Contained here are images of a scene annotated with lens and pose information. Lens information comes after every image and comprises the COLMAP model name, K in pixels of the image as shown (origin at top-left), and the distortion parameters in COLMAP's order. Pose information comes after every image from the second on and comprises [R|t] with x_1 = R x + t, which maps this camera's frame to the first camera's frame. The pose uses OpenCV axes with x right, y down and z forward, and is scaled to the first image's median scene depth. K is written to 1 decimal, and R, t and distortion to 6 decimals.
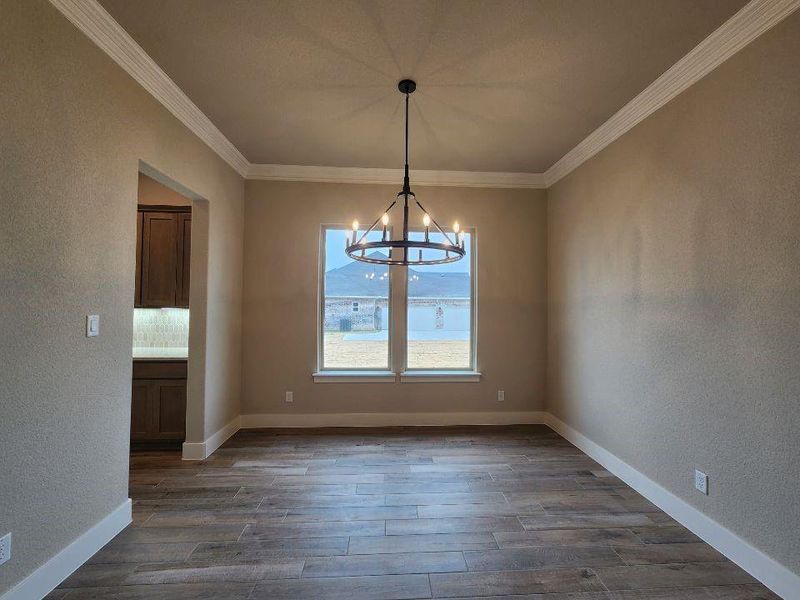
lens RADIAL K [[325.6, 0, 400.0], [0, 325.6, 300.0], [0, 0, 1]] dist [0.000399, -0.000679]
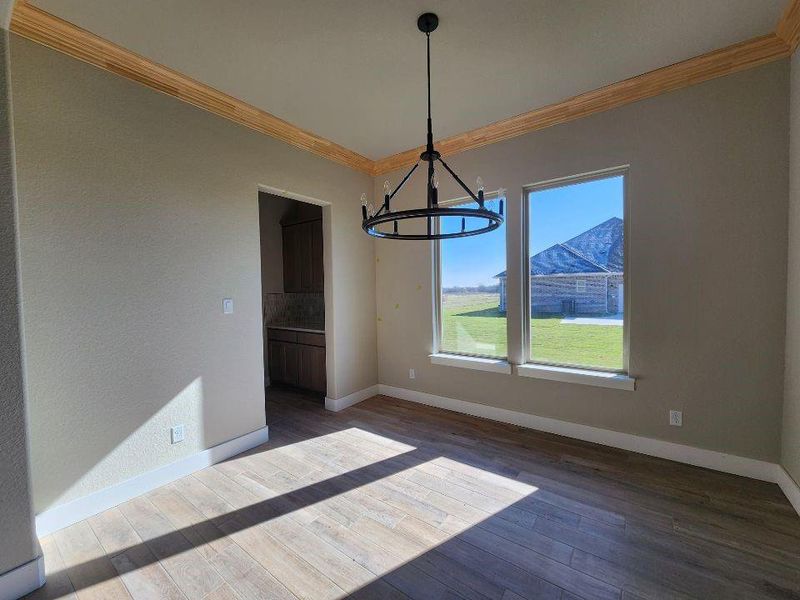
lens RADIAL K [[325.6, 0, 400.0], [0, 325.6, 300.0], [0, 0, 1]] dist [0.000399, -0.000679]
pose [[0.773571, -0.000896, -0.633709, 0.382824], [0.040271, 0.998047, 0.047748, 0.005780], [0.632429, -0.062457, 0.772096, 0.210326]]
